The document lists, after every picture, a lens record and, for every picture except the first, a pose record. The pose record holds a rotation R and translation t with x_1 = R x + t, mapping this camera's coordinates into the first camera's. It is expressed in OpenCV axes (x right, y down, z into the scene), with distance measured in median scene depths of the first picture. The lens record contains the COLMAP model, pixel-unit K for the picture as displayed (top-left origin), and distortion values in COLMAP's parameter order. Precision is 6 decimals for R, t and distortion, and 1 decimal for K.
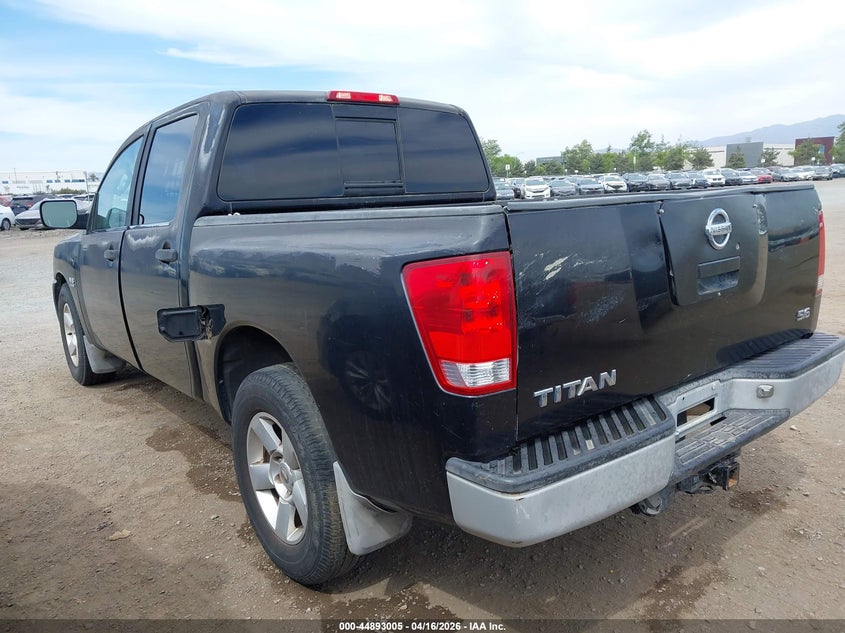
lens RADIAL K [[652.0, 0, 422.5], [0, 652.0, 316.5], [0, 0, 1]] dist [-0.010471, -0.011475]
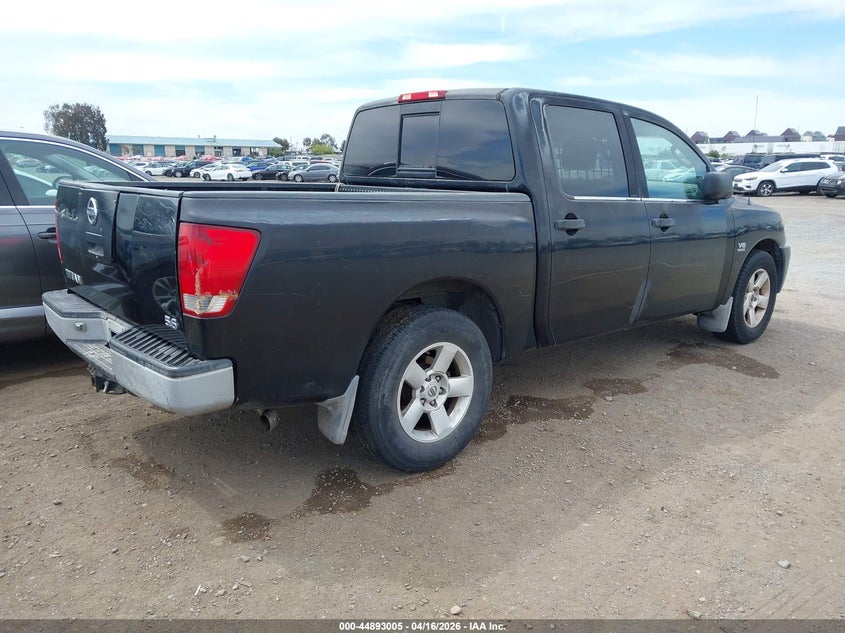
lens RADIAL K [[652.0, 0, 422.5], [0, 652.0, 316.5], [0, 0, 1]] dist [-0.010471, -0.011475]
pose [[0.070782, 0.240606, -0.968038, 1.192001], [-0.220152, 0.950309, 0.220103, -0.218059], [0.972894, 0.197537, 0.120235, 0.952968]]
